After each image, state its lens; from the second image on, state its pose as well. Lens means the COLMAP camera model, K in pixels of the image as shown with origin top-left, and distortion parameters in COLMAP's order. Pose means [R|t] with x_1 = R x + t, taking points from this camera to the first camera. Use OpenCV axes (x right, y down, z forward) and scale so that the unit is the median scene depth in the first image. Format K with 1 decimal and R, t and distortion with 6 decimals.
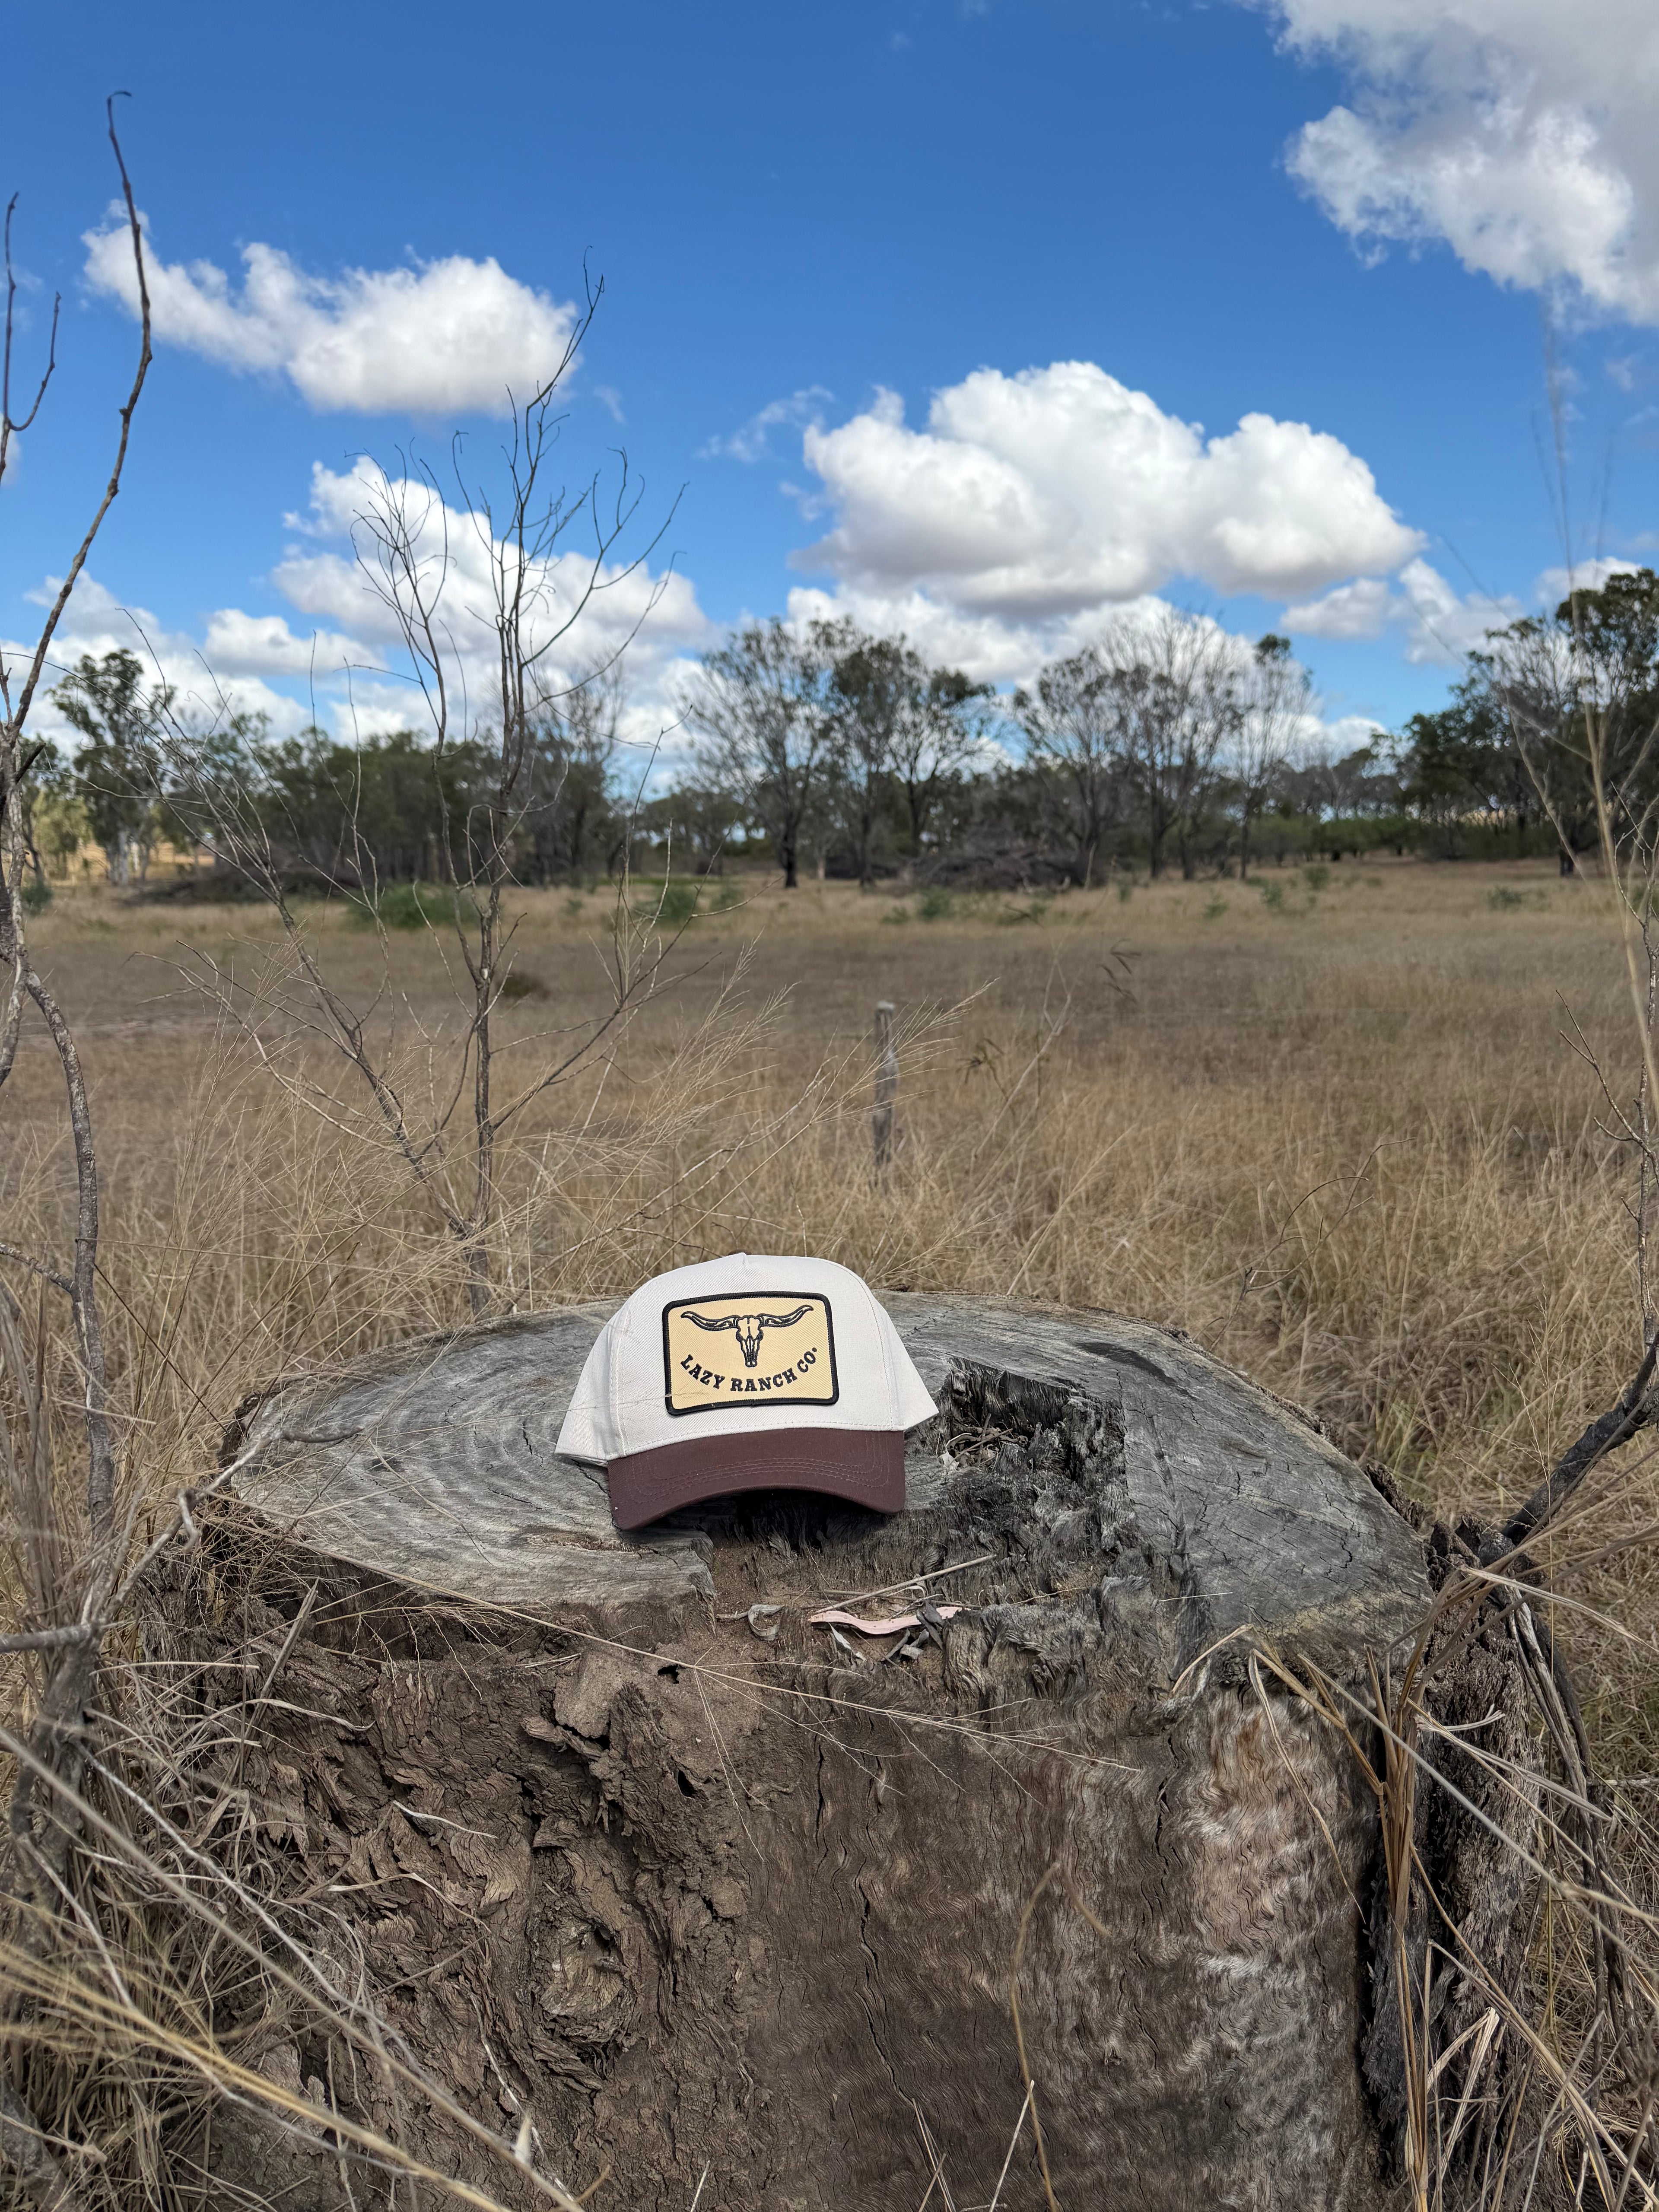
lens RADIAL K [[1548.5, 0, 830.1], [0, 1548.5, 1101.0], [0, 0, 1]] dist [0.069122, -0.114235]
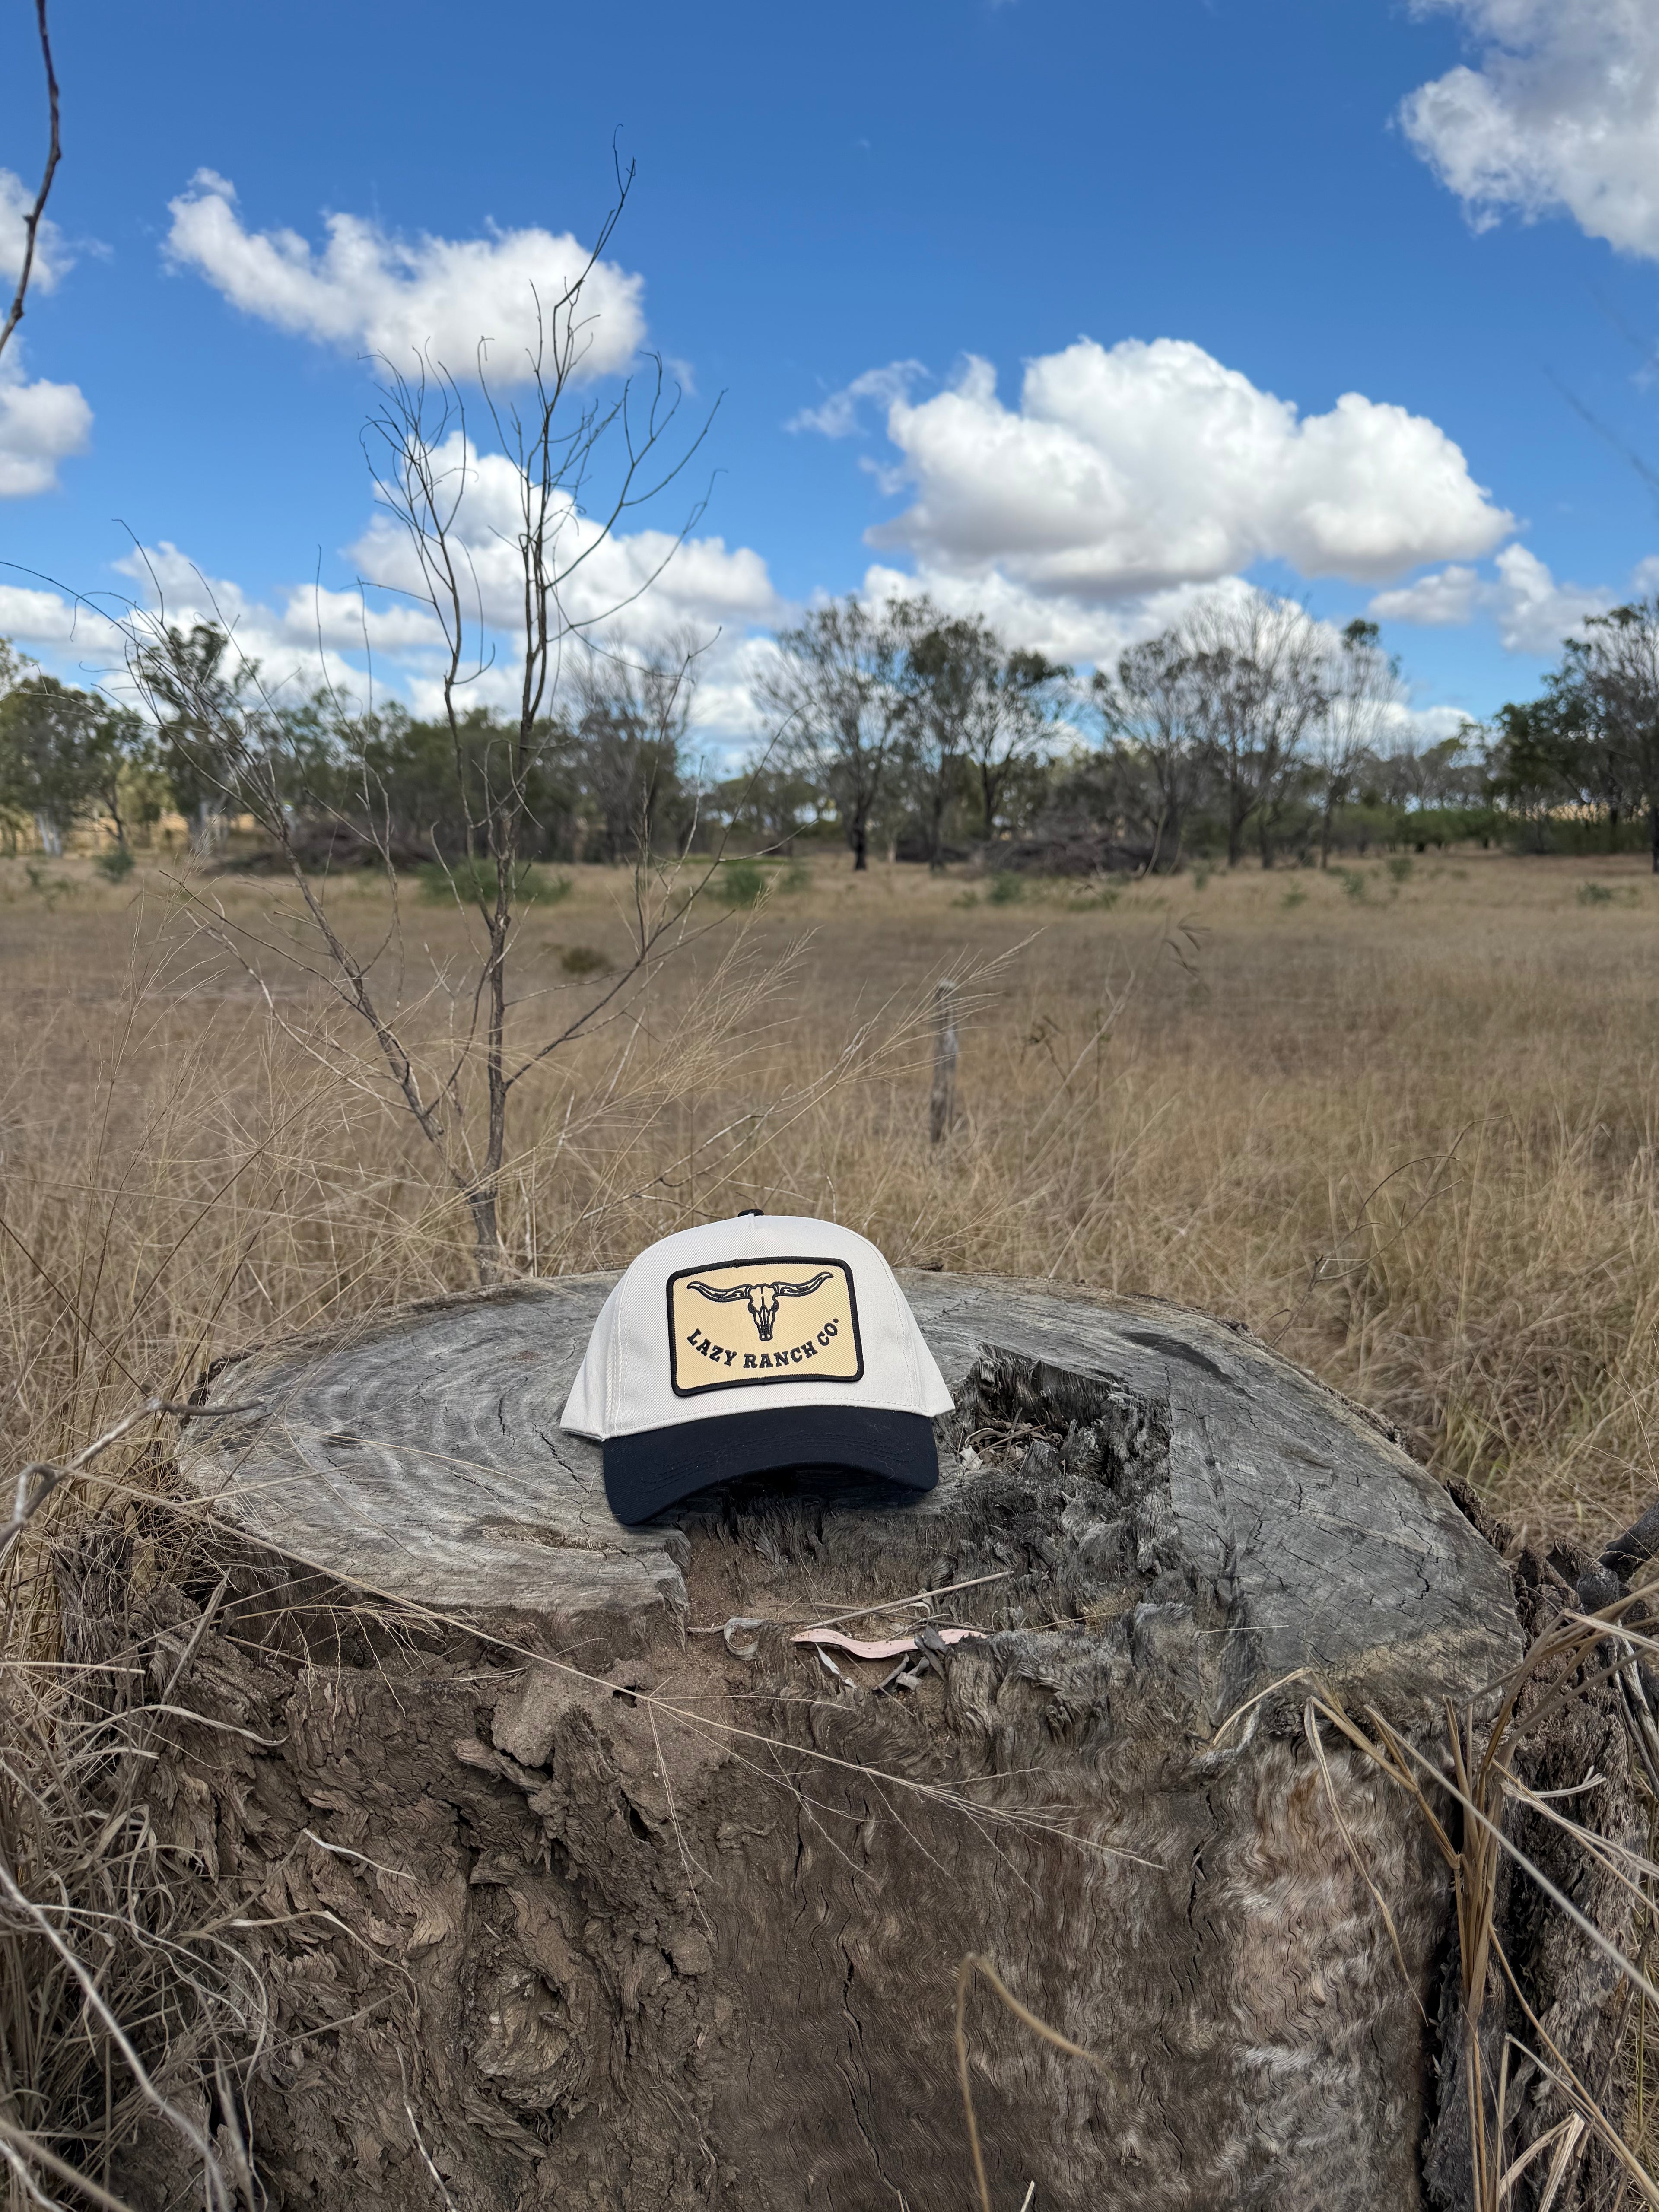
lens RADIAL K [[1555.9, 0, 821.6], [0, 1555.9, 1110.9], [0, 0, 1]] dist [0.045694, -0.071216]
pose [[0.998573, 0.025420, -0.046965, 0.035330], [-0.024641, 0.999550, 0.017105, 0.024132], [0.047379, -0.015924, 0.998750, 0.135484]]
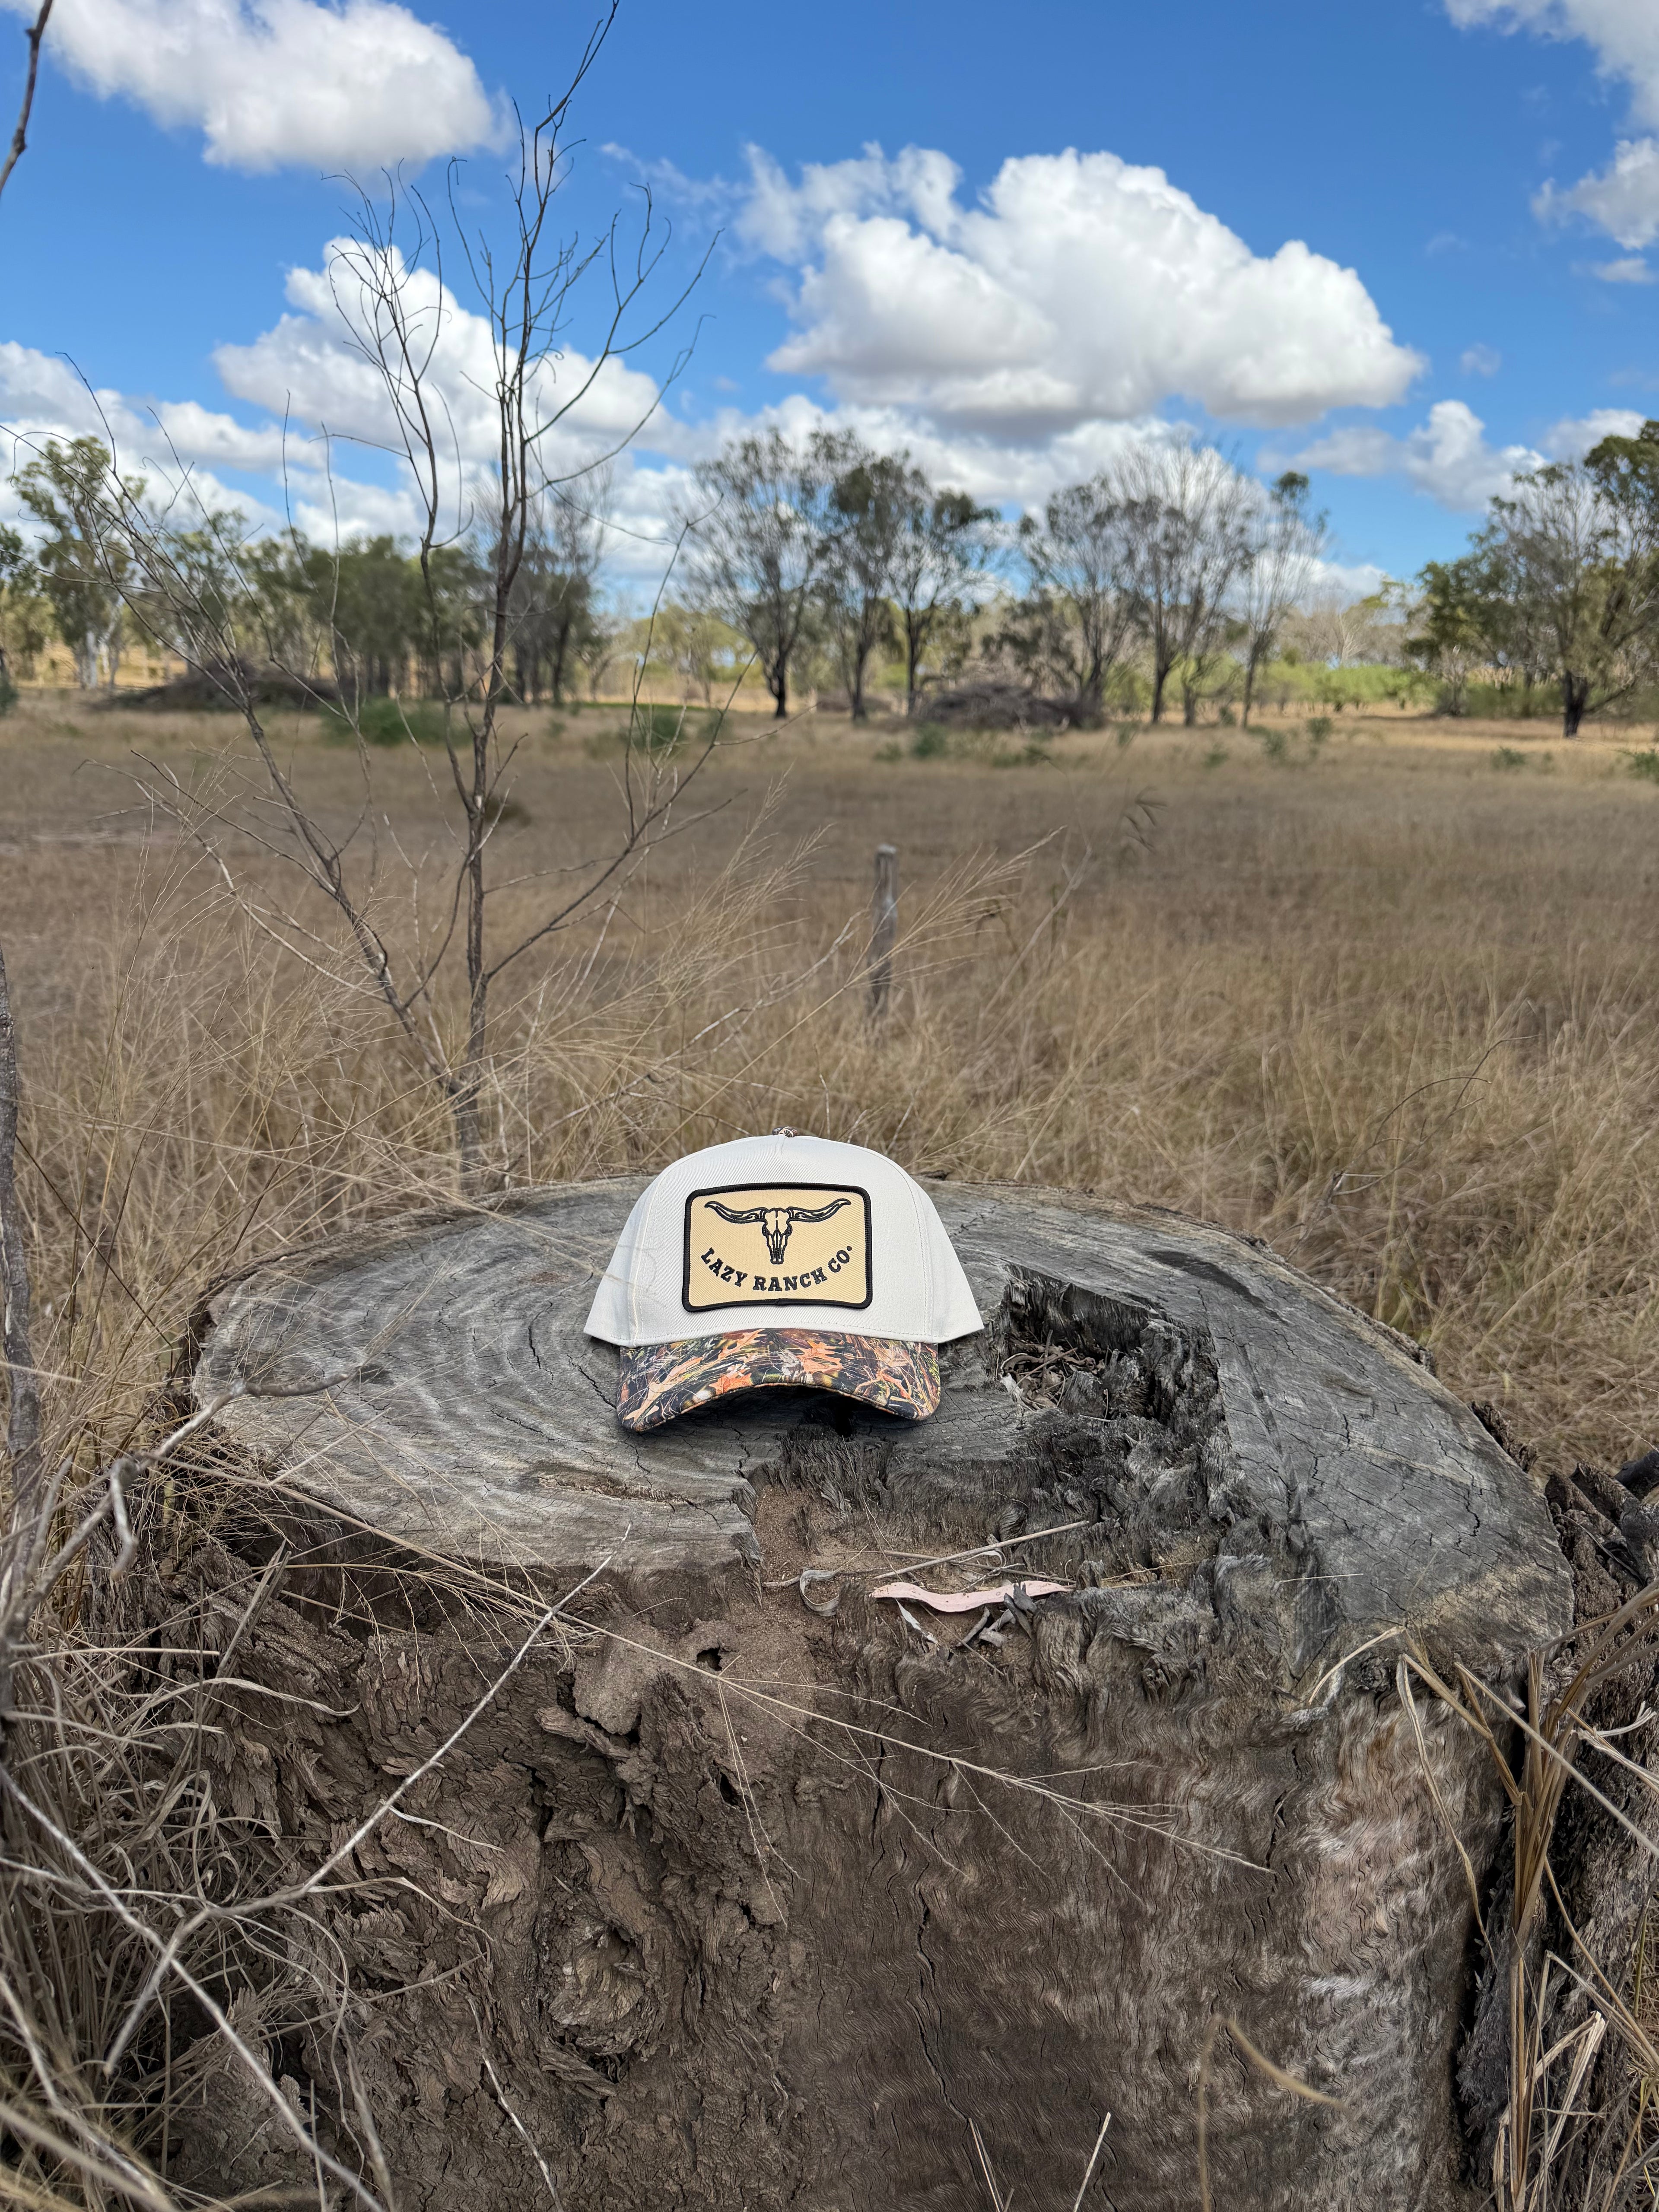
lens RADIAL K [[1558.5, 0, 829.5], [0, 1558.5, 1106.0], [0, 0, 1]] dist [0.054519, -0.094888]
pose [[0.999232, 0.036206, 0.015002, -0.058182], [-0.037583, 0.993773, 0.104895, -0.020337], [-0.011111, -0.105379, 0.994370, 0.175765]]
